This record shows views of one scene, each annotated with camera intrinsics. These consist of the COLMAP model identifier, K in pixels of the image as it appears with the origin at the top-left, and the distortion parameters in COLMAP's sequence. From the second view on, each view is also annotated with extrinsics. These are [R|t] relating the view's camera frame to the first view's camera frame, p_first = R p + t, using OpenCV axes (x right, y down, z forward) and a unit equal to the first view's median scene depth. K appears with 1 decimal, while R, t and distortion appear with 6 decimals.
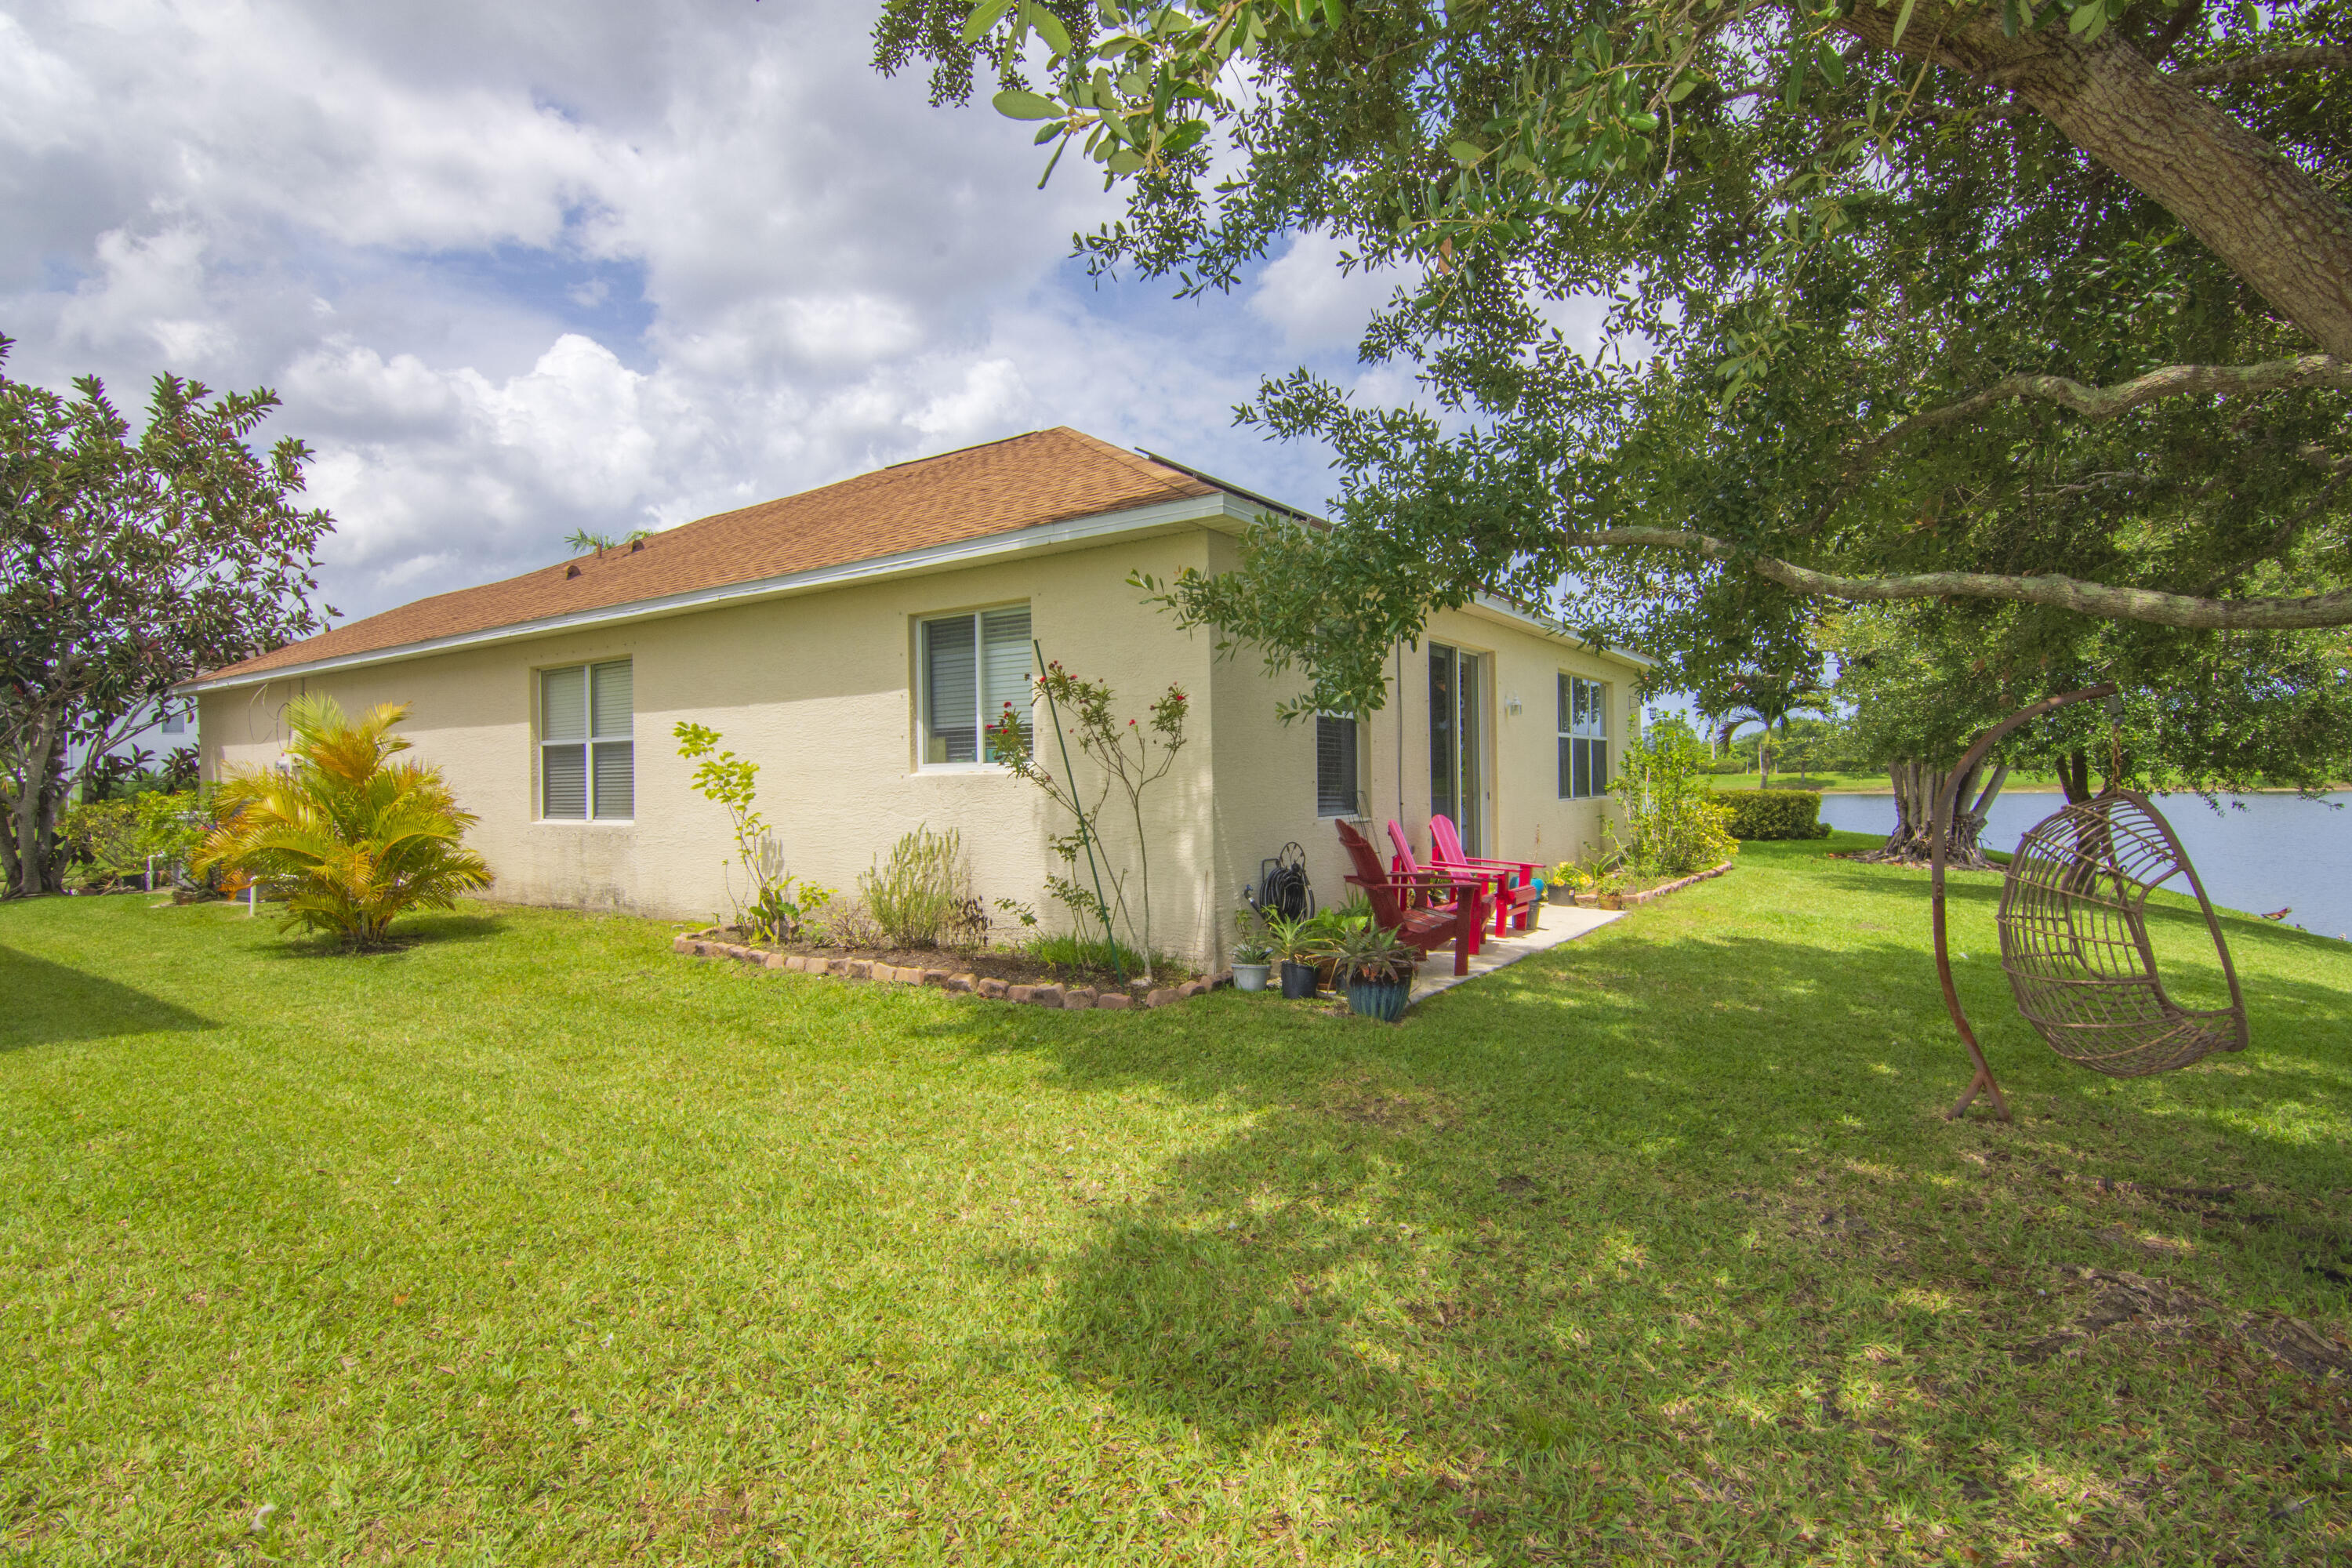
lens RADIAL K [[1139.5, 0, 1170.8], [0, 1139.5, 786.8], [0, 0, 1]] dist [-0.007454, -0.010132]
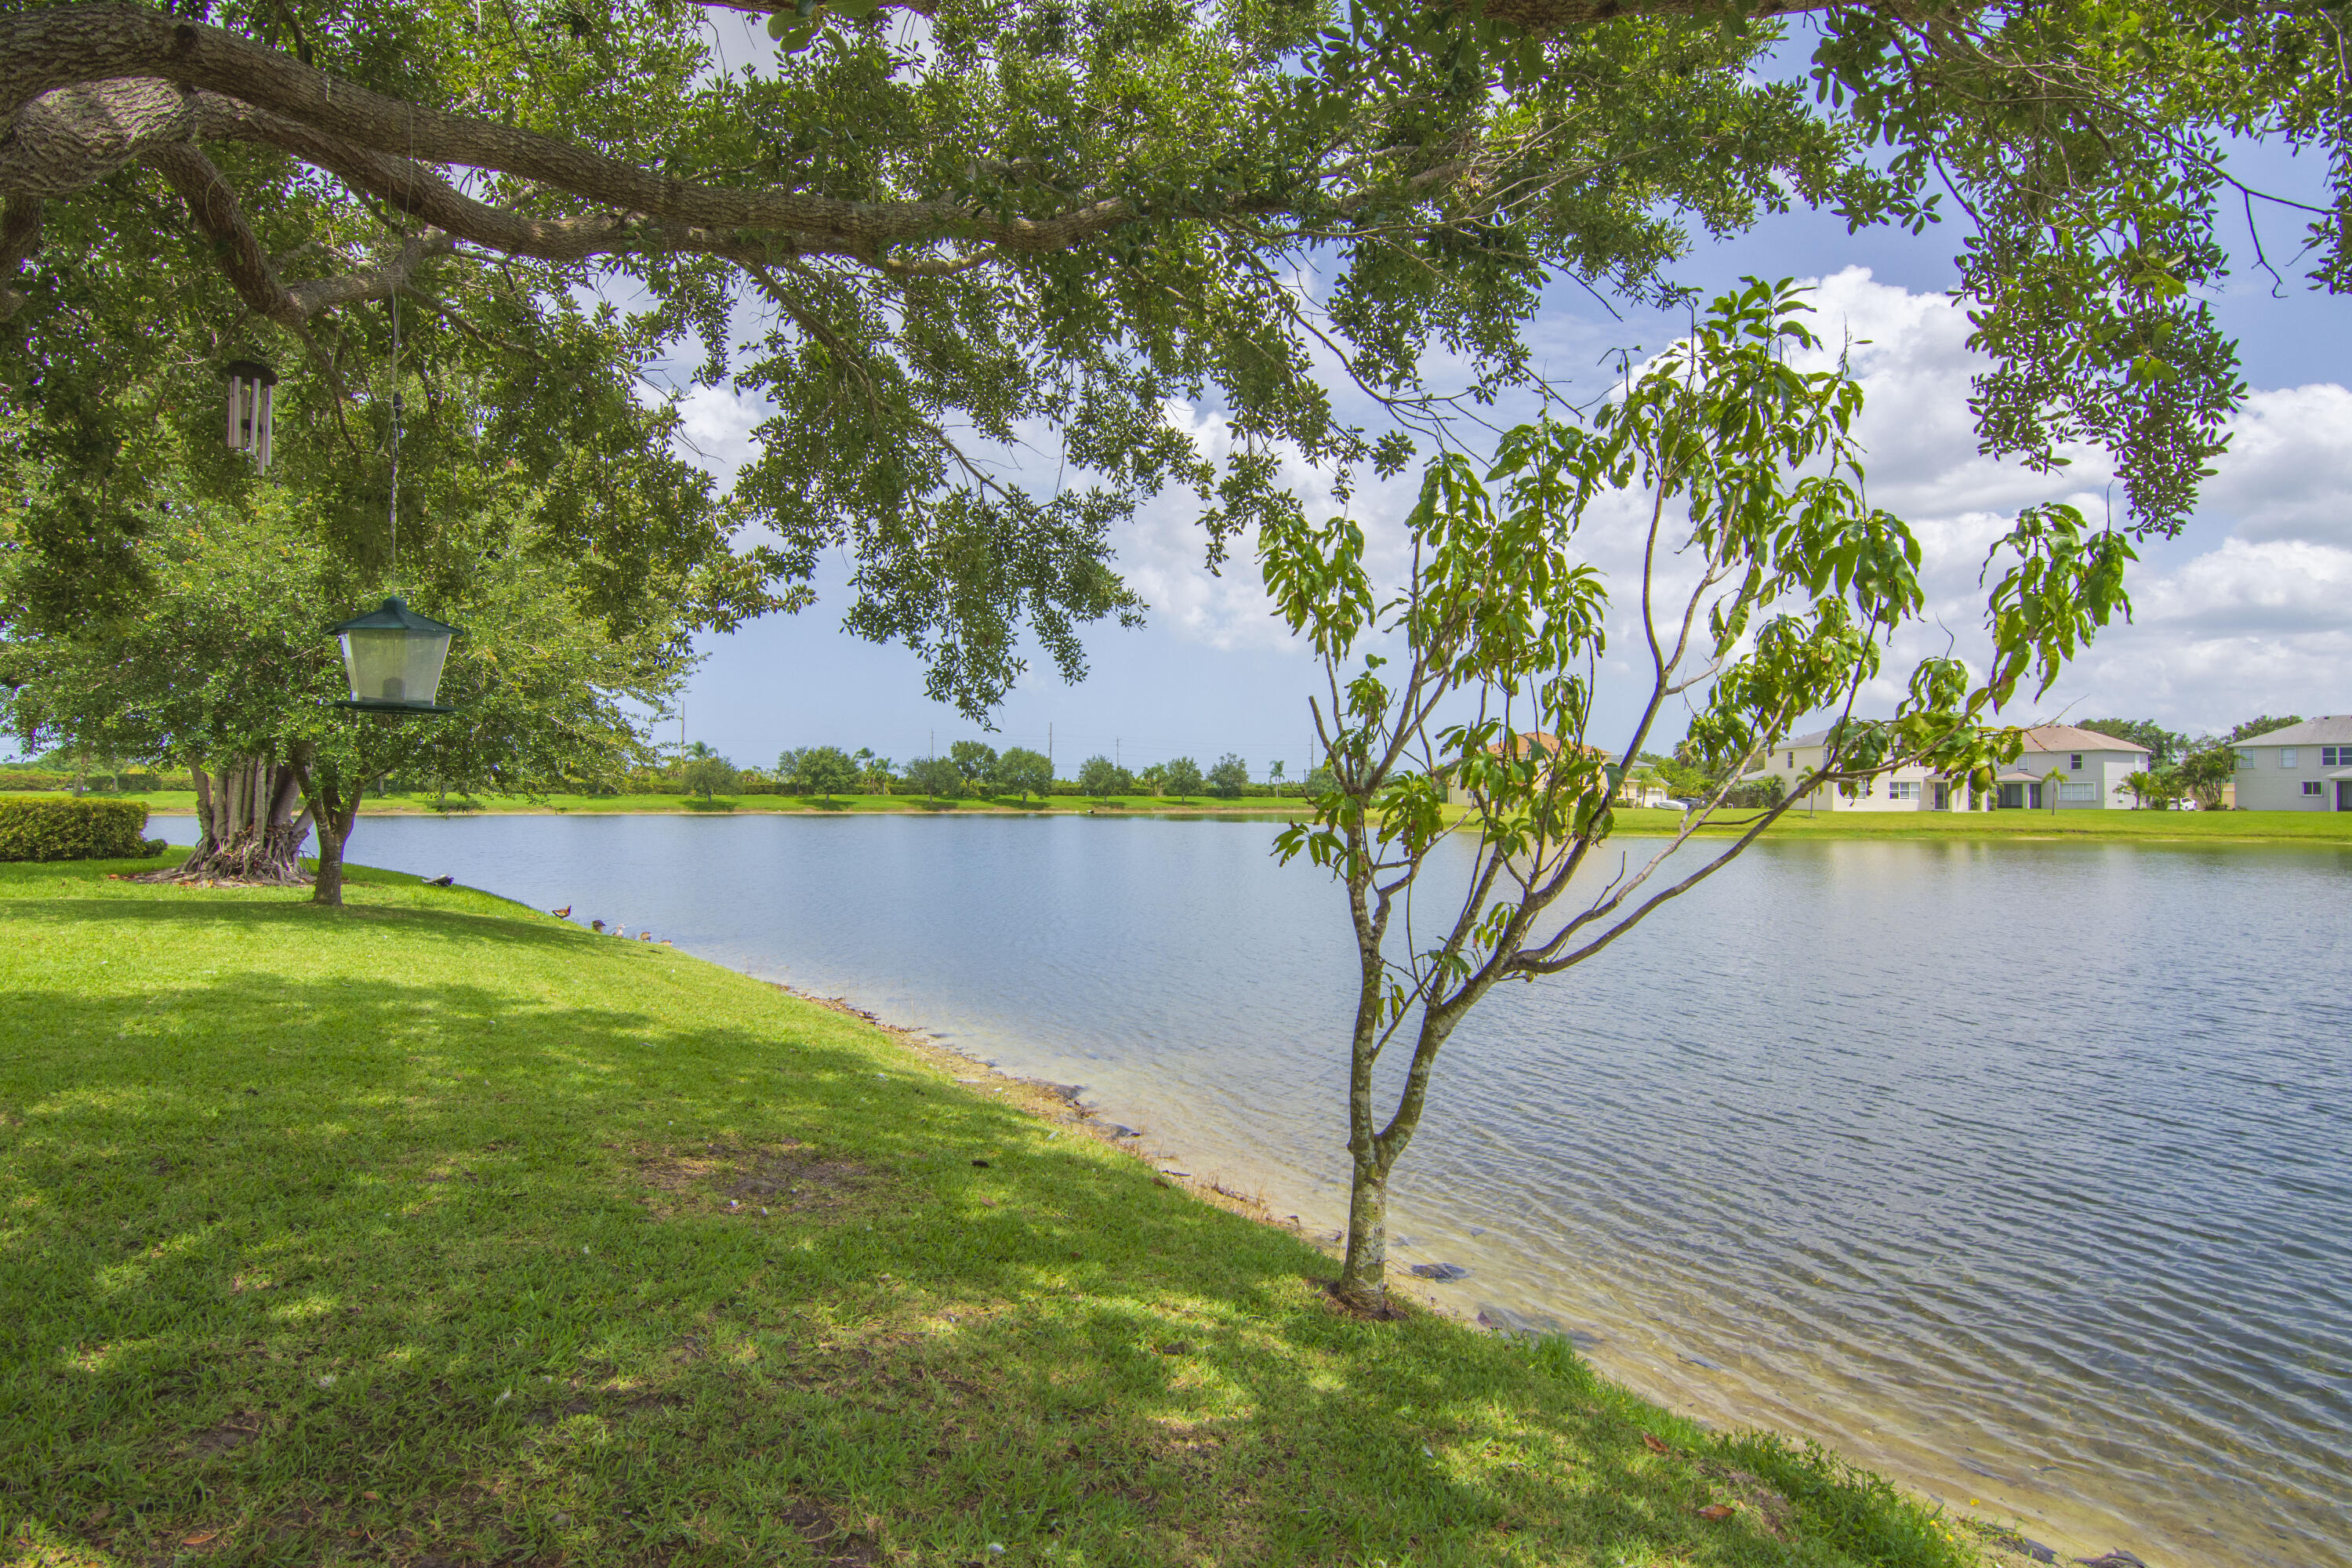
lens RADIAL K [[1139.5, 0, 1163.4], [0, 1139.5, 781.9], [0, 0, 1]] dist [-0.007454, -0.010132]
pose [[0.412699, 0.029571, 0.910387, 0.541052], [-0.007079, 0.999547, -0.029258, 0.037252], [-0.910840, 0.005630, 0.412721, -0.022429]]
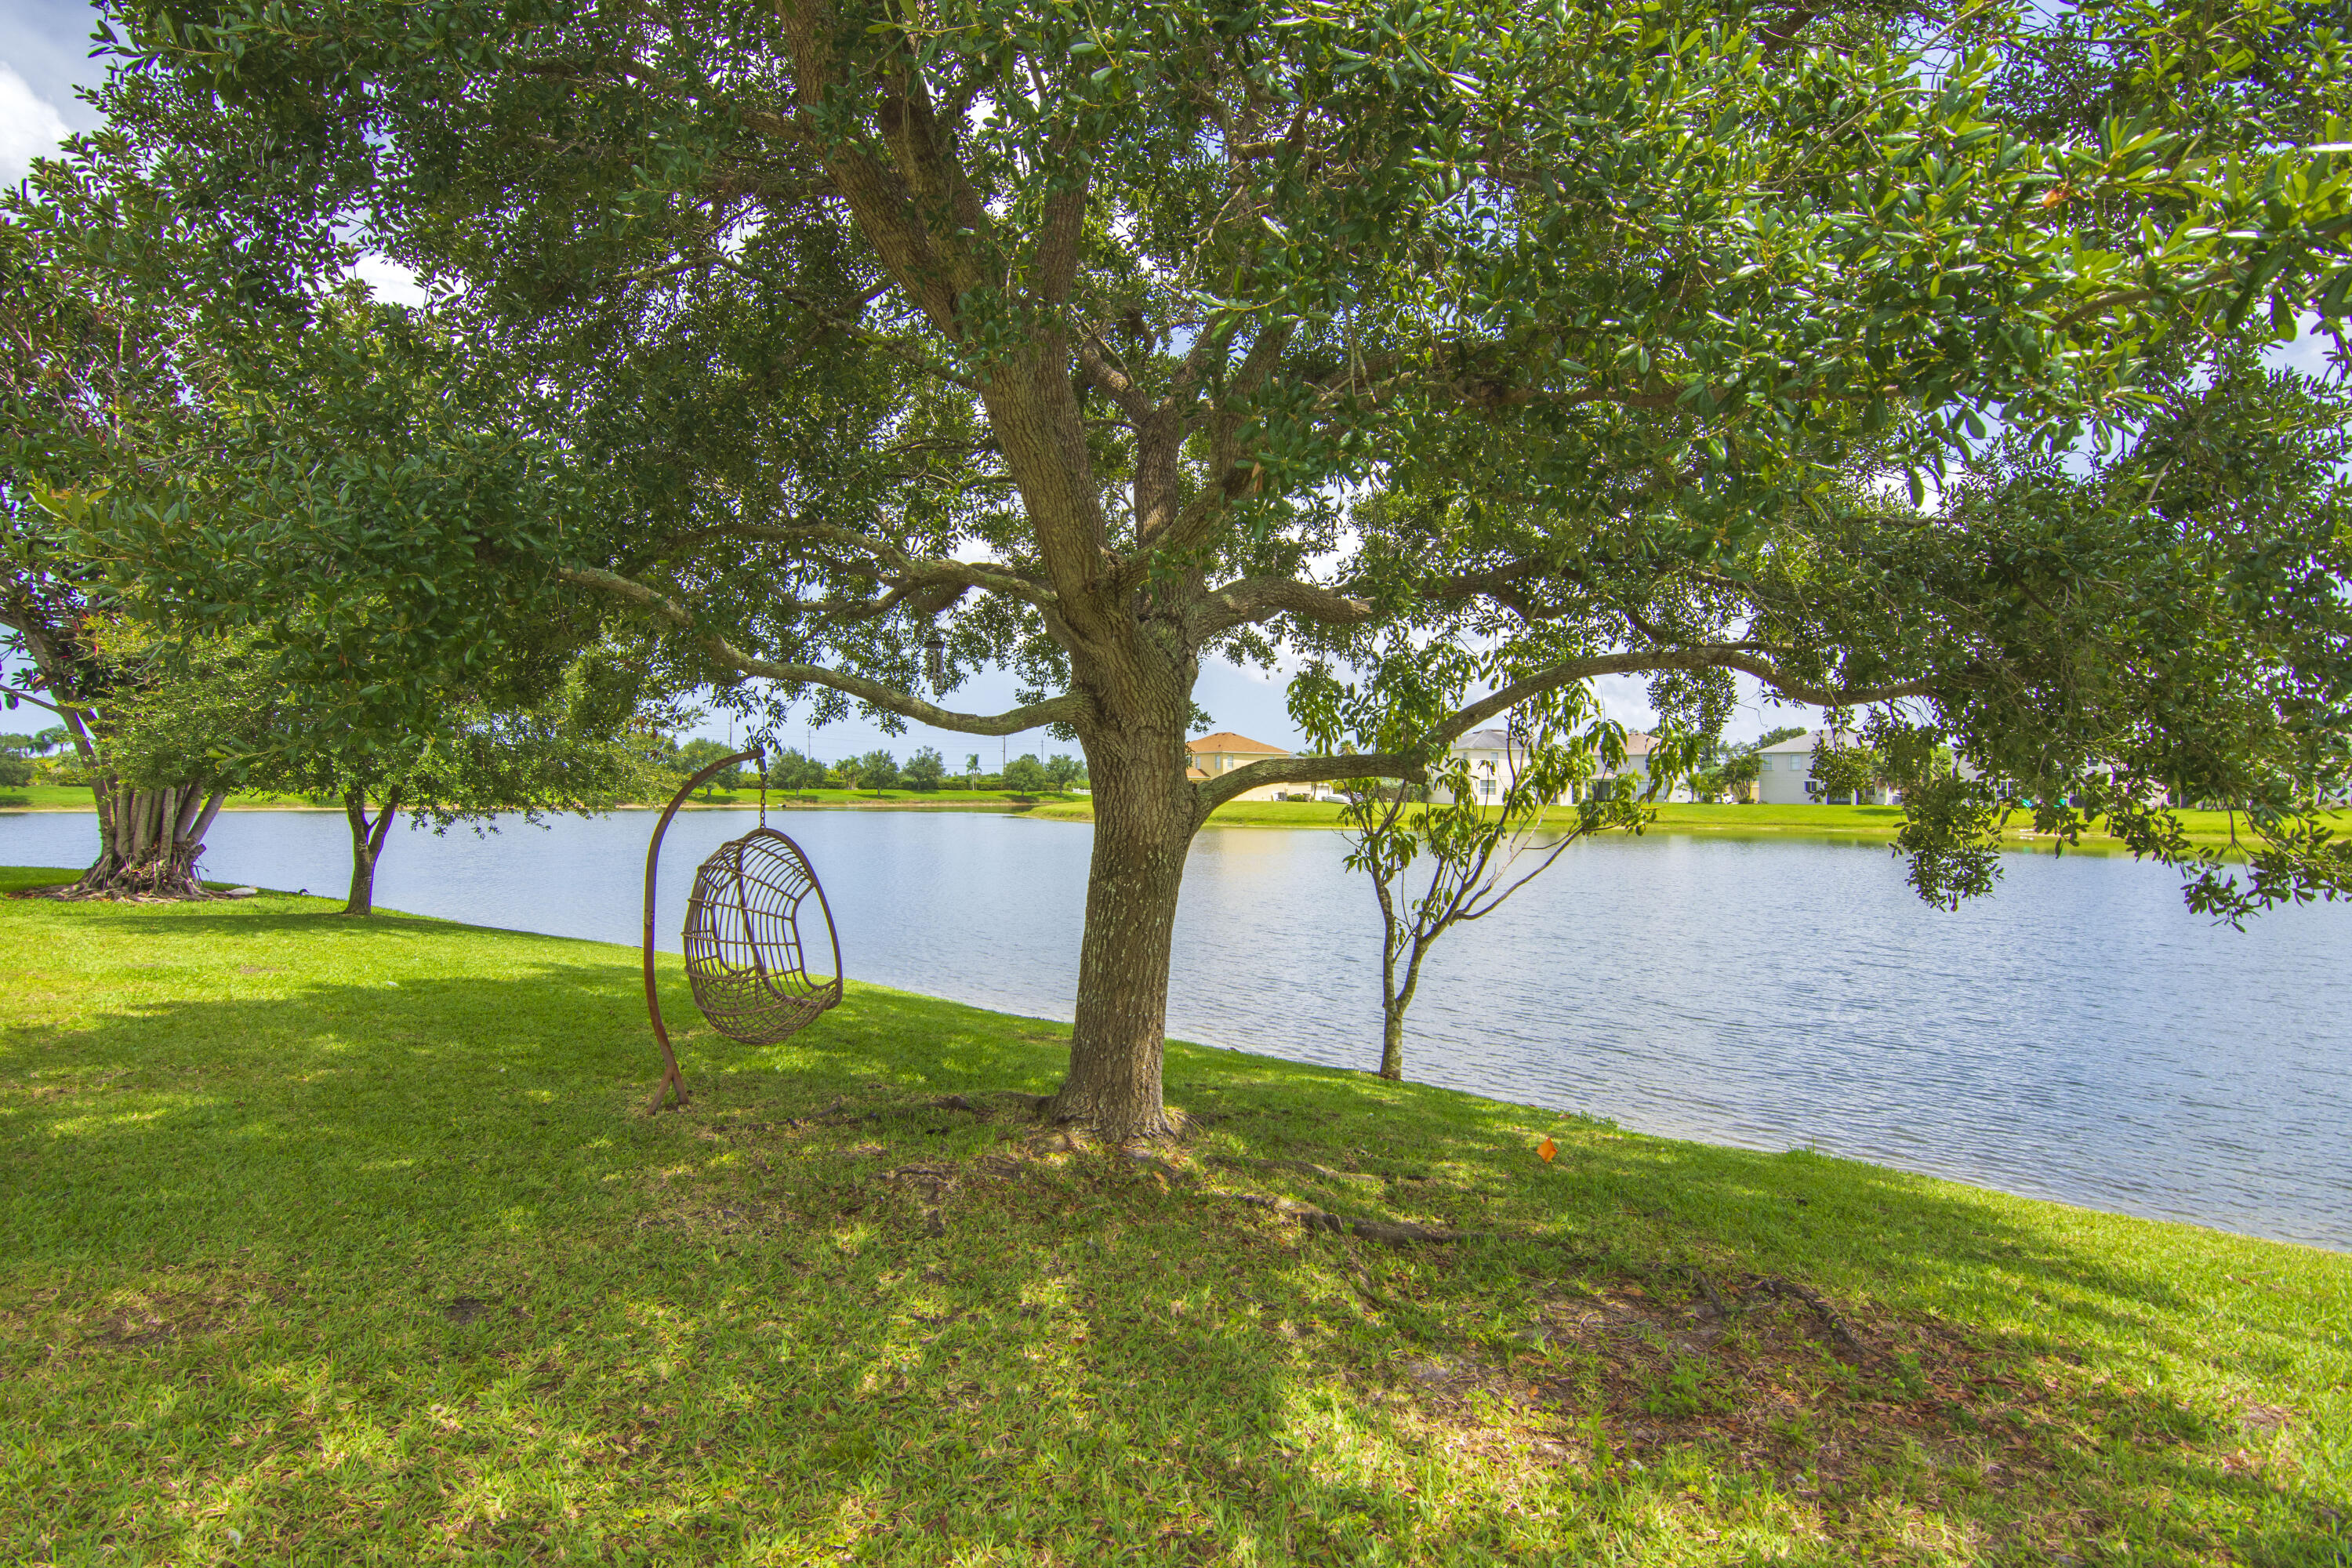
lens RADIAL K [[1139.5, 0, 1164.1], [0, 1139.5, 792.7], [0, 0, 1]] dist [-0.007454, -0.010132]
pose [[0.146483, 0.013596, 0.989120, -0.286446], [-0.003164, 0.999907, -0.013276, -0.015984], [-0.989208, -0.001185, 0.146512, 0.231907]]
